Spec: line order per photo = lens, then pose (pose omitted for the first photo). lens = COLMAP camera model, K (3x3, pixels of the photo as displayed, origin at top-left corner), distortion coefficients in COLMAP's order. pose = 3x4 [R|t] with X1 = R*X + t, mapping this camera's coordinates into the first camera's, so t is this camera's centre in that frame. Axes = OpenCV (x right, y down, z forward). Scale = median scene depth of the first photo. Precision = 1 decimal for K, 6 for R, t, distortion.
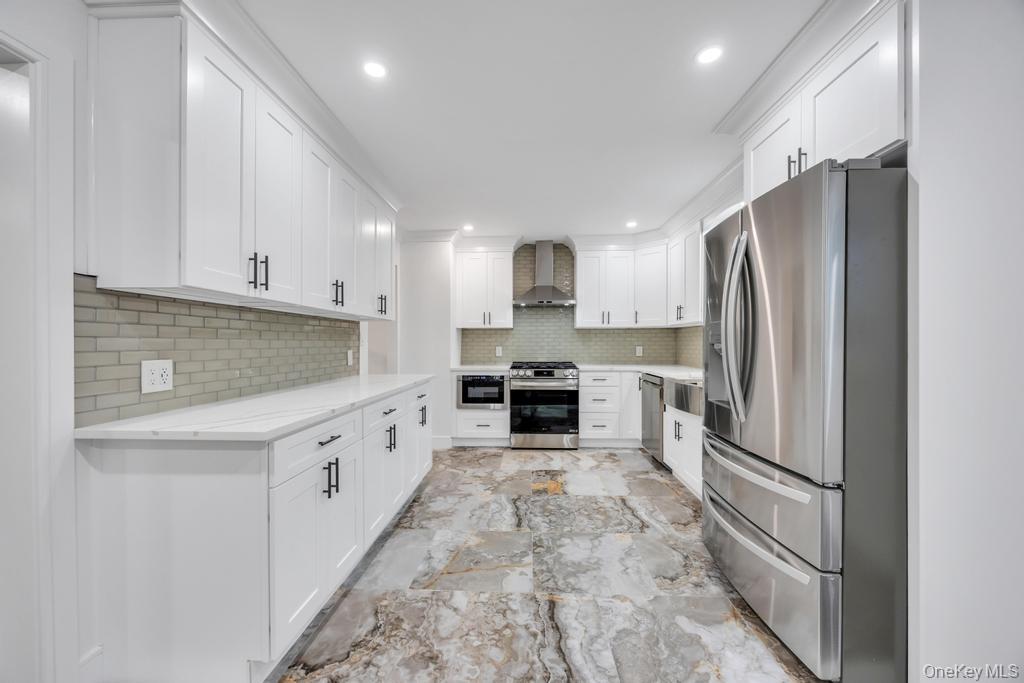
lens RADIAL K [[393.4, 0, 519.5], [0, 393.4, 344.6], [0, 0, 1]] dist [-0.003143, -0.000921]
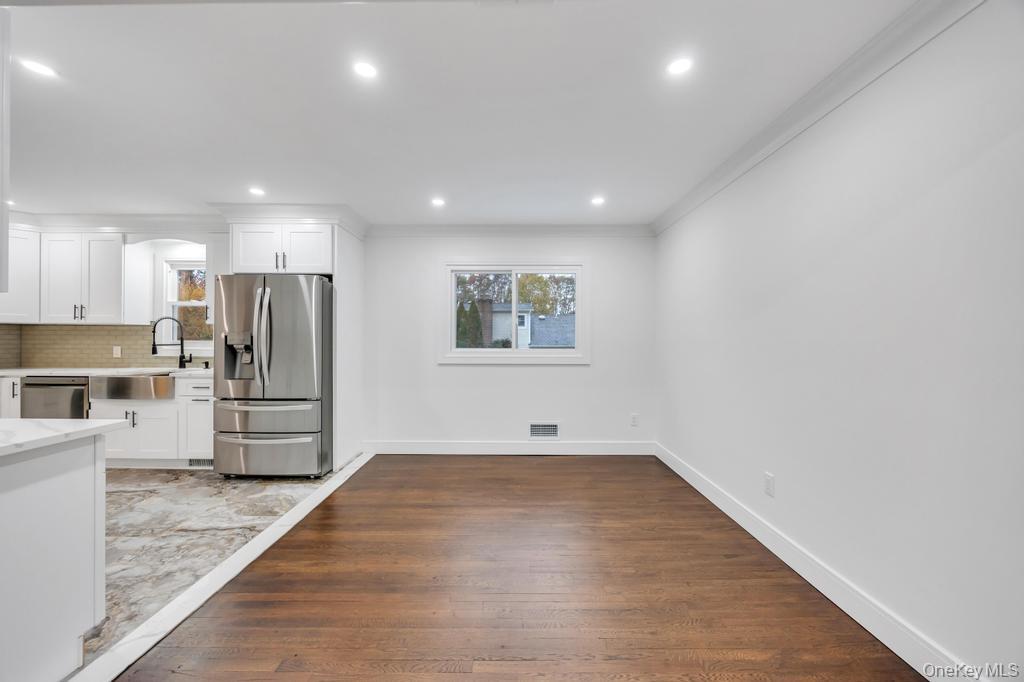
lens RADIAL K [[393.4, 0, 509.3], [0, 393.4, 340.0], [0, 0, 1]] dist [-0.003143, -0.000921]
pose [[-0.026657, -0.004077, 0.999636, -0.903822], [-0.000970, 0.999991, 0.004053, -0.023107], [-0.999644, -0.000862, -0.026661, -0.096887]]
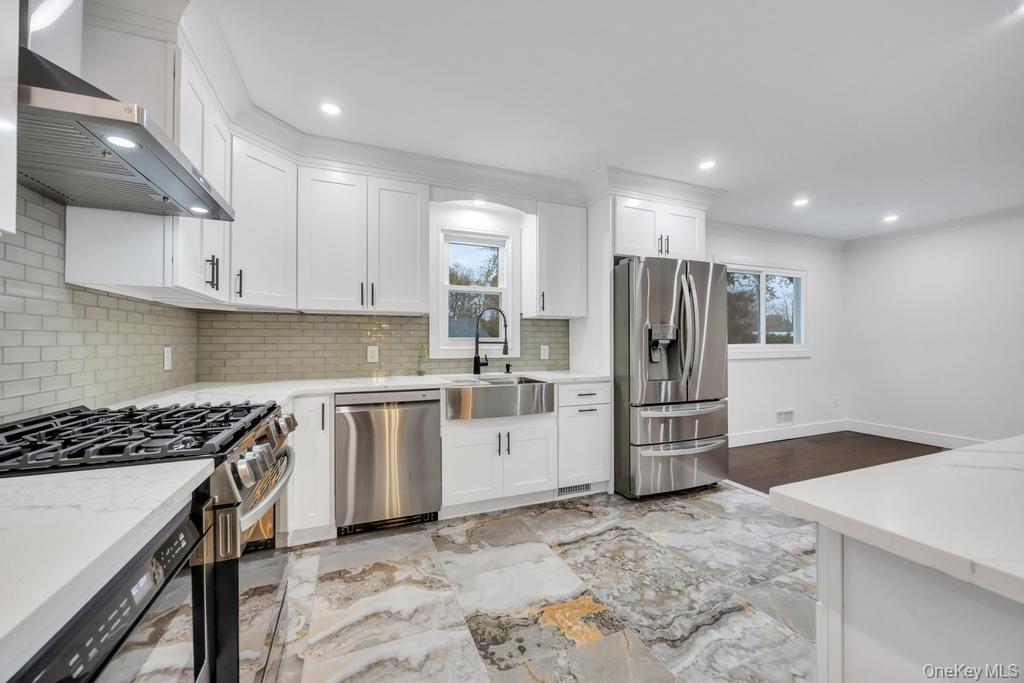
lens RADIAL K [[393.4, 0, 510.5], [0, 393.4, 340.7], [0, 0, 1]] dist [-0.003143, -0.000921]
pose [[-0.405329, 0.008803, 0.914129, -0.434996], [0.007877, 0.999950, -0.006136, 0.004979], [-0.914137, 0.004714, -0.405378, 1.539838]]
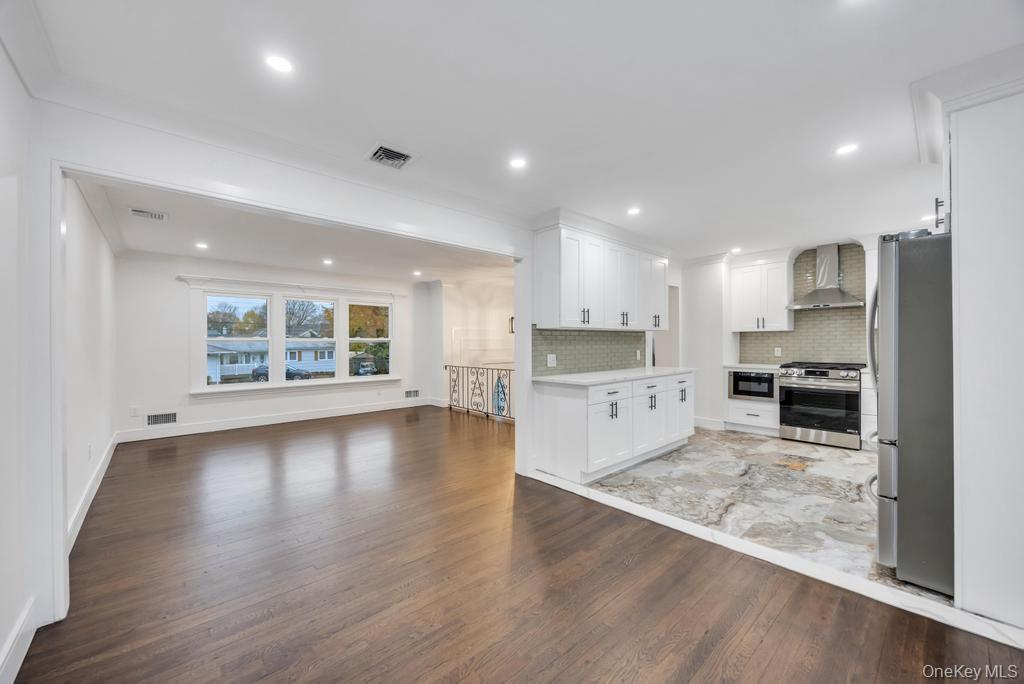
lens RADIAL K [[393.4, 0, 507.6], [0, 393.4, 346.4], [0, 0, 1]] dist [-0.003143, -0.000921]
pose [[0.685483, 0.001540, -0.728087, 0.426497], [0.004560, 0.999969, 0.006408, -0.016898], [0.728074, -0.007712, 0.685455, -0.553766]]
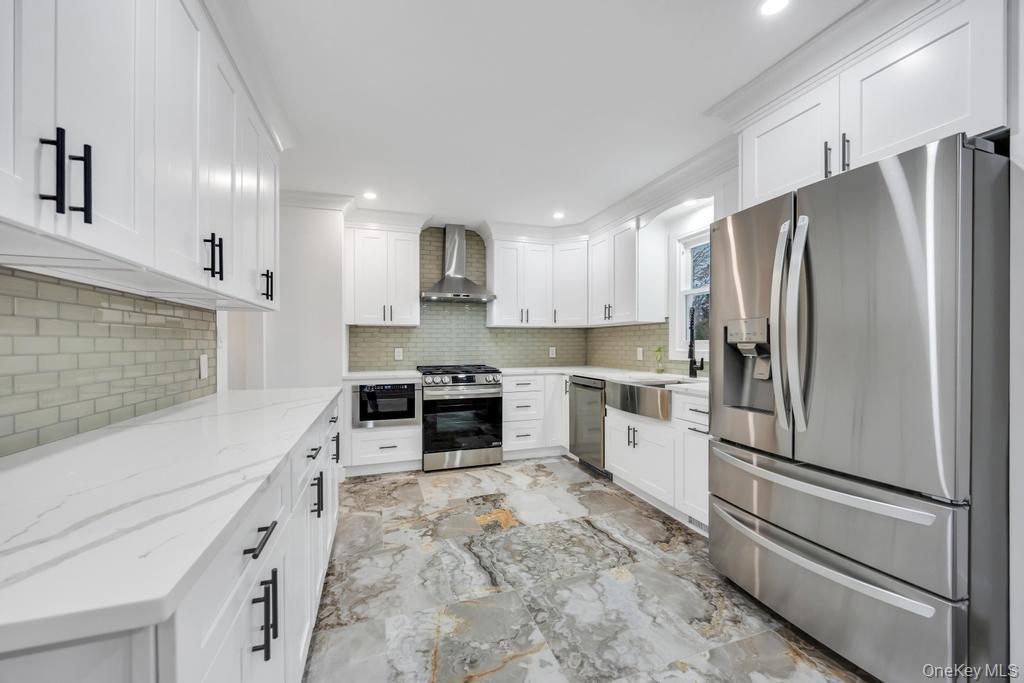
lens RADIAL K [[393.4, 0, 517.5], [0, 393.4, 345.8], [0, 0, 1]] dist [-0.003143, -0.000921]
pose [[0.932094, -0.003354, 0.362200, -0.221494], [0.003375, 0.999994, 0.000577, 0.000433], [-0.362200, 0.000685, 0.932100, 0.260791]]
